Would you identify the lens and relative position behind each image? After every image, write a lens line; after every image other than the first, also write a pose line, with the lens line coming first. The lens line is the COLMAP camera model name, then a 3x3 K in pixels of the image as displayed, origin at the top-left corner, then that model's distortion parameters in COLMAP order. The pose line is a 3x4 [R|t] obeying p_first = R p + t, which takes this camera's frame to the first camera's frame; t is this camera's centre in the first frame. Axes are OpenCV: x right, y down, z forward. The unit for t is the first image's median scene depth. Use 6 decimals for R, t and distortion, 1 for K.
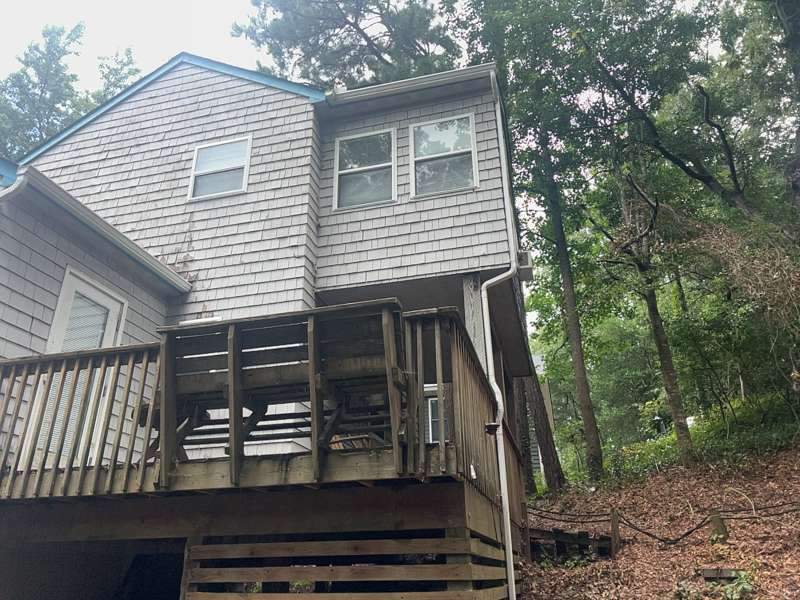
lens RADIAL K [[593.9, 0, 400.0], [0, 593.9, 300.0], [0, 0, 1]] dist [0.054364, -0.046345]
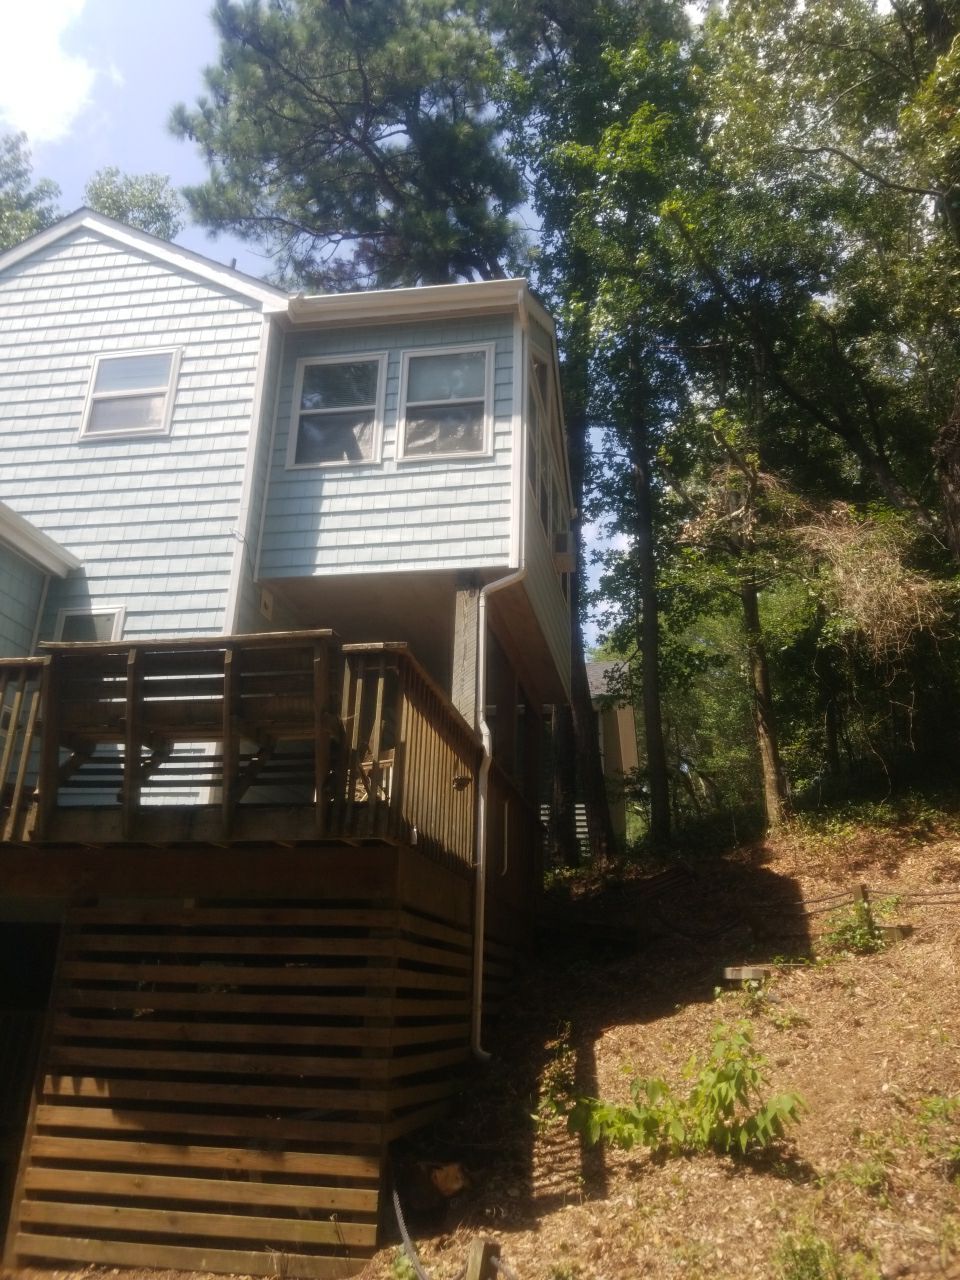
lens RADIAL K [[975.0, 0, 488.8], [0, 975.0, 610.5], [0, 0, 1]] dist [0.071739, -0.135012]
pose [[0.995942, 0.064271, 0.063004, 0.110774], [-0.067789, 0.996161, 0.055386, -0.108978], [-0.059202, -0.059432, 0.996475, -0.351893]]
